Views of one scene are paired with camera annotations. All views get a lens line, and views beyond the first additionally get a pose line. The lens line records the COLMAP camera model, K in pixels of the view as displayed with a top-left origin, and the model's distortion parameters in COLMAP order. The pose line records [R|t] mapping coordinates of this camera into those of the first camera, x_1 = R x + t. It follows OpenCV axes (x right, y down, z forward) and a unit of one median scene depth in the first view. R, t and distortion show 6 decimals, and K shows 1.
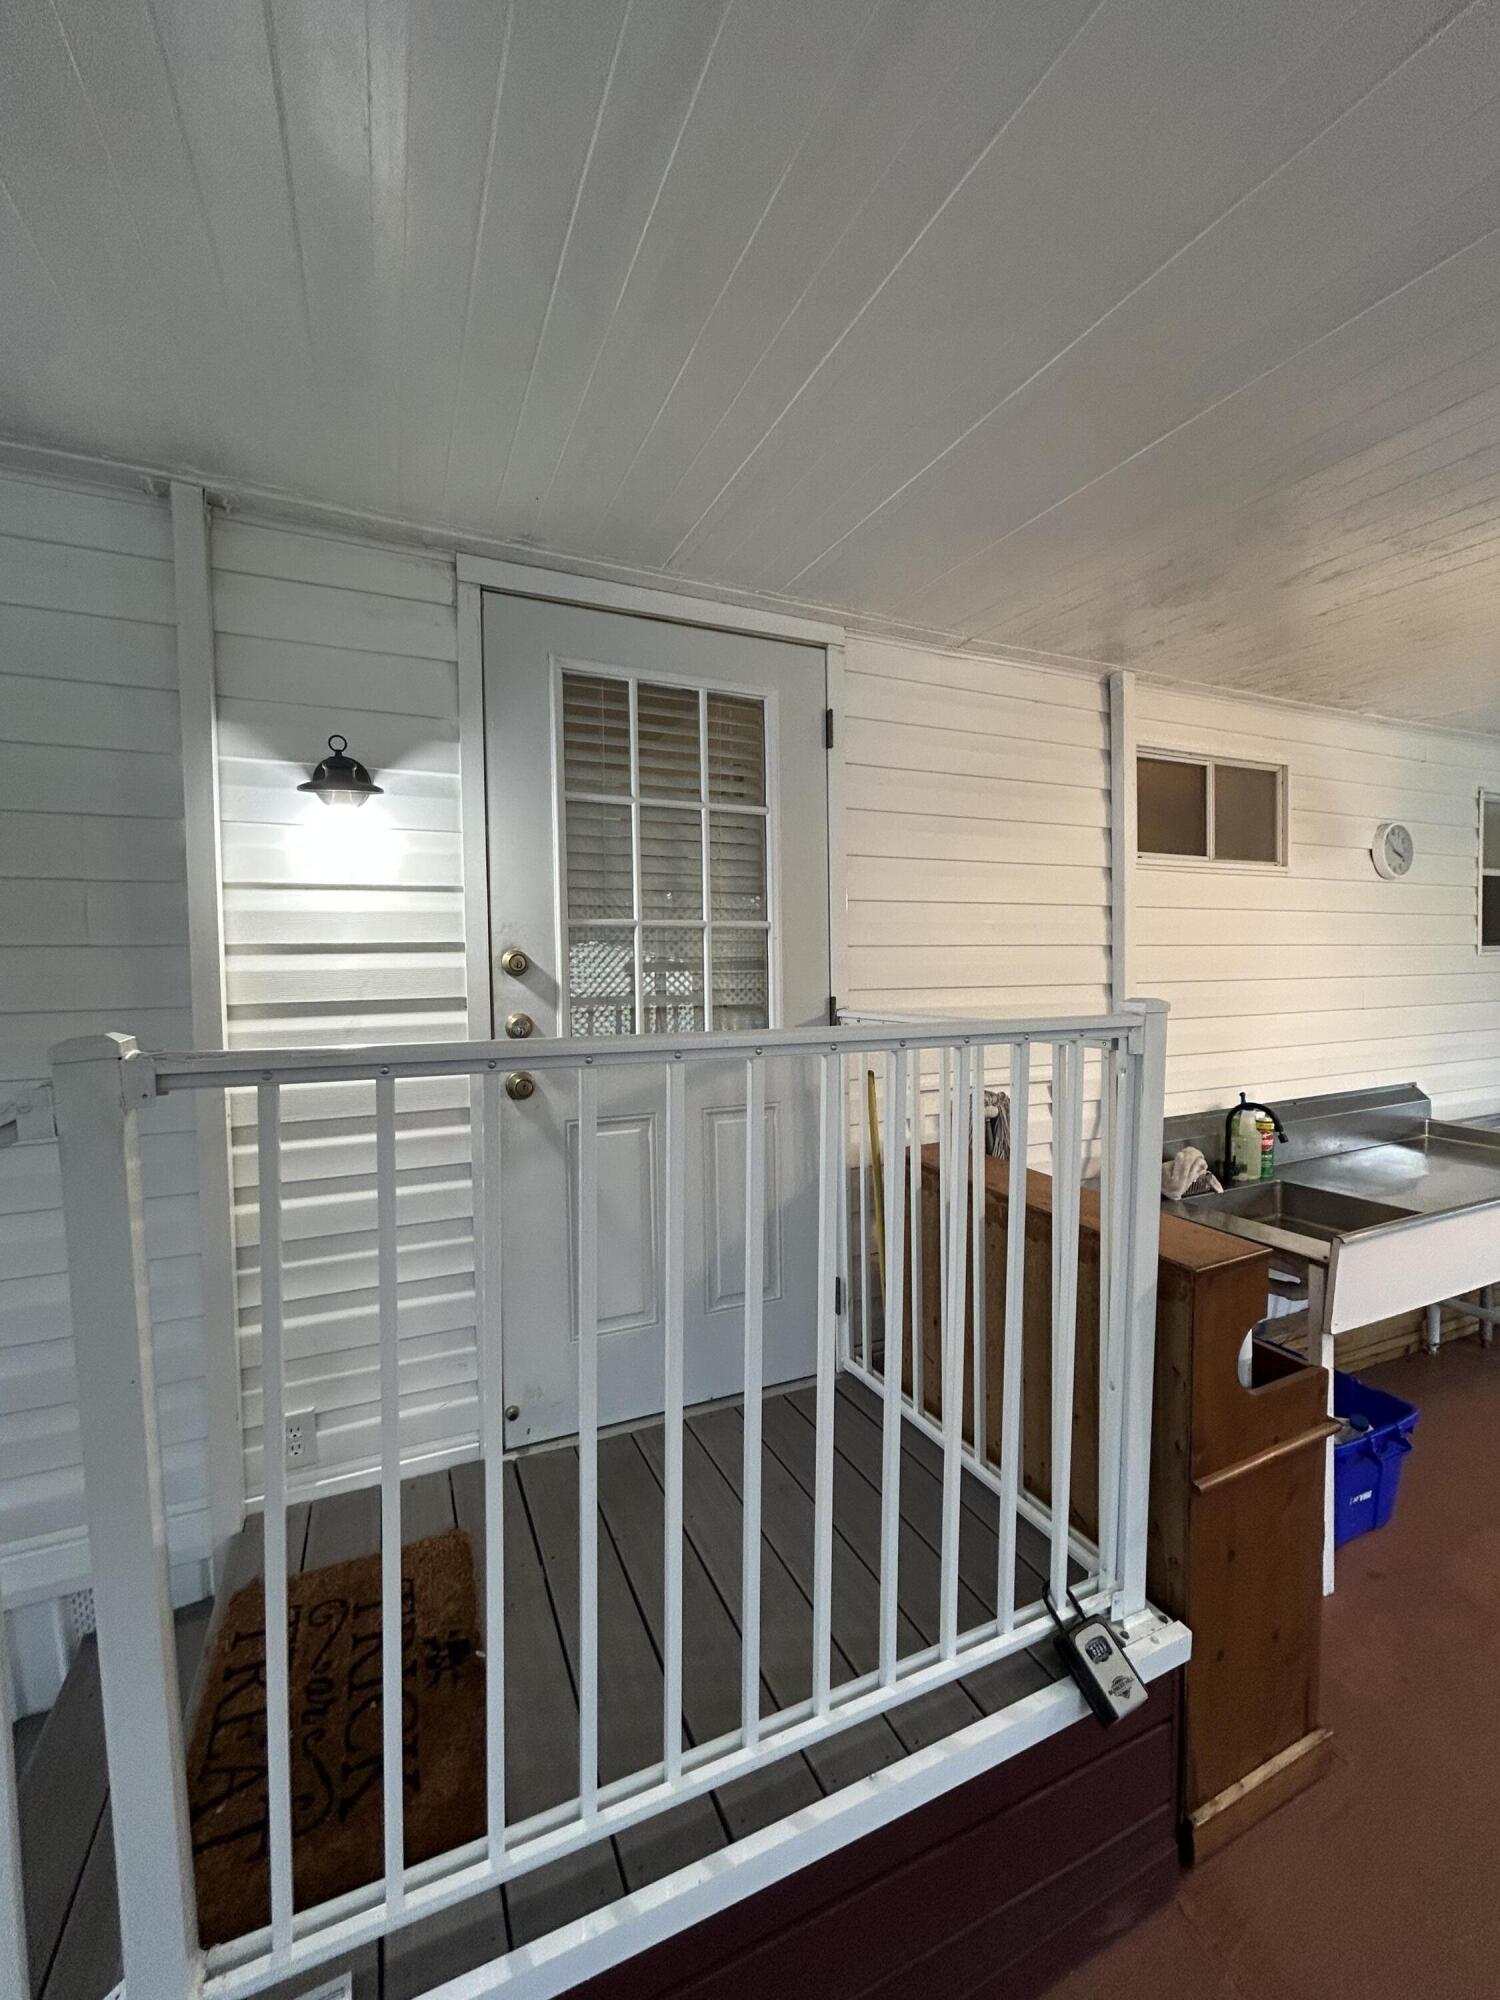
lens RADIAL K [[813.6, 0, 750.0], [0, 813.6, 1000.0], [0, 0, 1]] dist [0.002533, 0.000370]
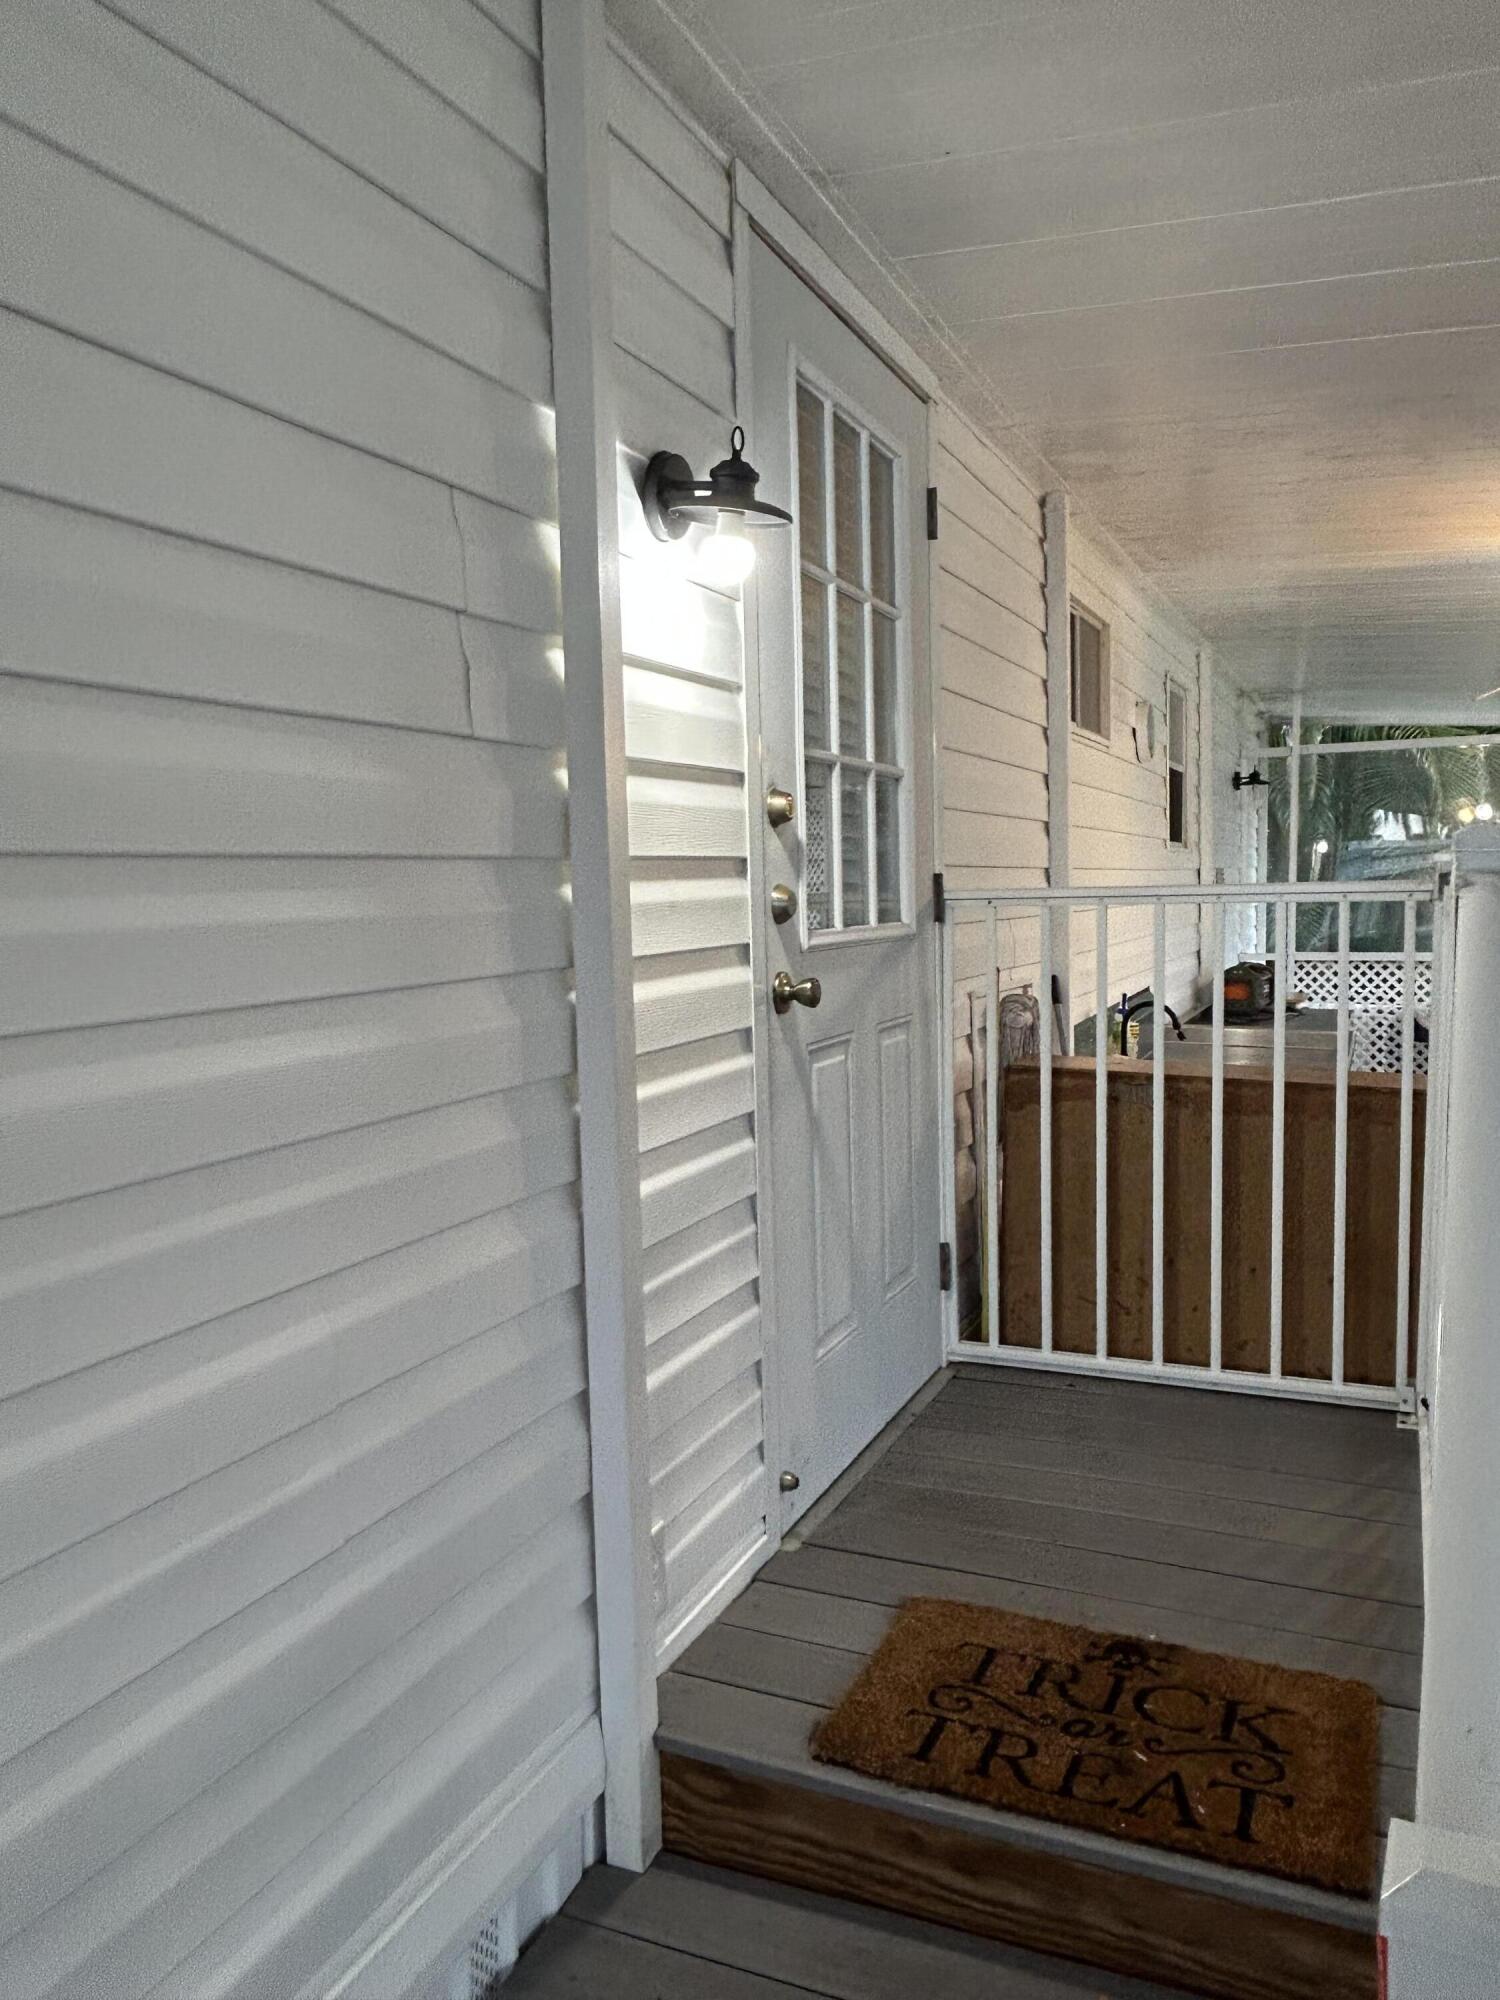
lens RADIAL K [[1446.9, 0, 750.0], [0, 1446.9, 1000.0], [0, 0, 1]] dist [-0.002827, -0.009818]
pose [[0.748230, -0.054224, 0.661220, -0.772773], [0.037339, 0.998516, 0.039631, 0.044887], [-0.662388, -0.004964, 0.749145, 0.092670]]
